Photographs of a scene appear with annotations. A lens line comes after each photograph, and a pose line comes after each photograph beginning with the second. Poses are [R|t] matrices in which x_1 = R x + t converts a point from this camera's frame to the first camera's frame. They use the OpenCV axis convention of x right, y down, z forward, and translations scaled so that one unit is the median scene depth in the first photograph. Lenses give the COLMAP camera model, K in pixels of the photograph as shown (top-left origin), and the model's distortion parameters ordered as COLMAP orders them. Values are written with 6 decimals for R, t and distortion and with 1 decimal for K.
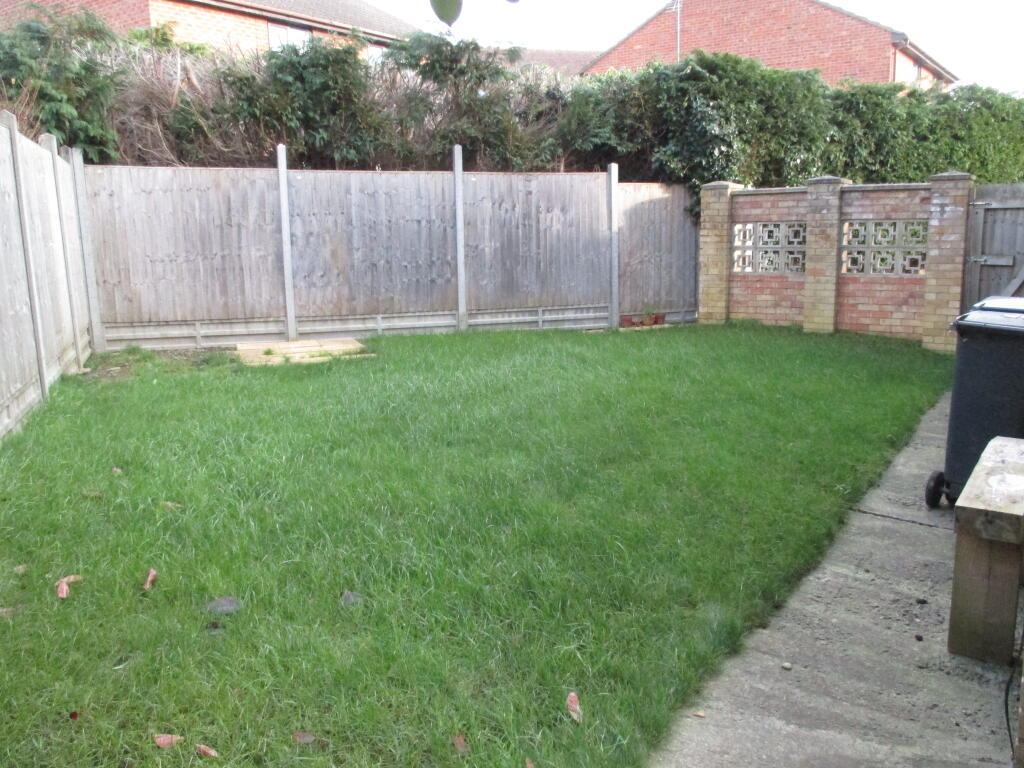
lens RADIAL K [[864.4, 0, 513.4], [0, 864.4, 383.7], [0, 0, 1]] dist [-0.010814, -0.001173]
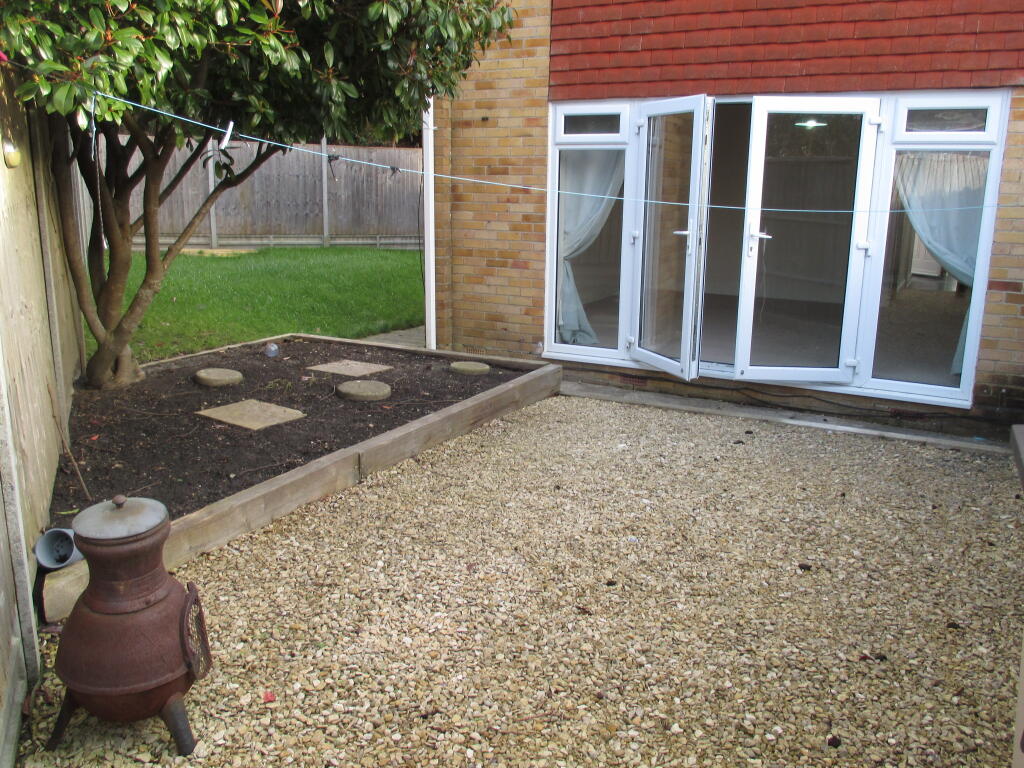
lens RADIAL K [[864.4, 0, 510.9], [0, 864.4, 382.2], [0, 0, 1]] dist [-0.010814, -0.001173]
pose [[0.995142, 0.013016, 0.097589, 0.124381], [-0.016636, 0.999200, 0.036374, 0.119292], [-0.097037, -0.037821, 0.994562, -0.592835]]
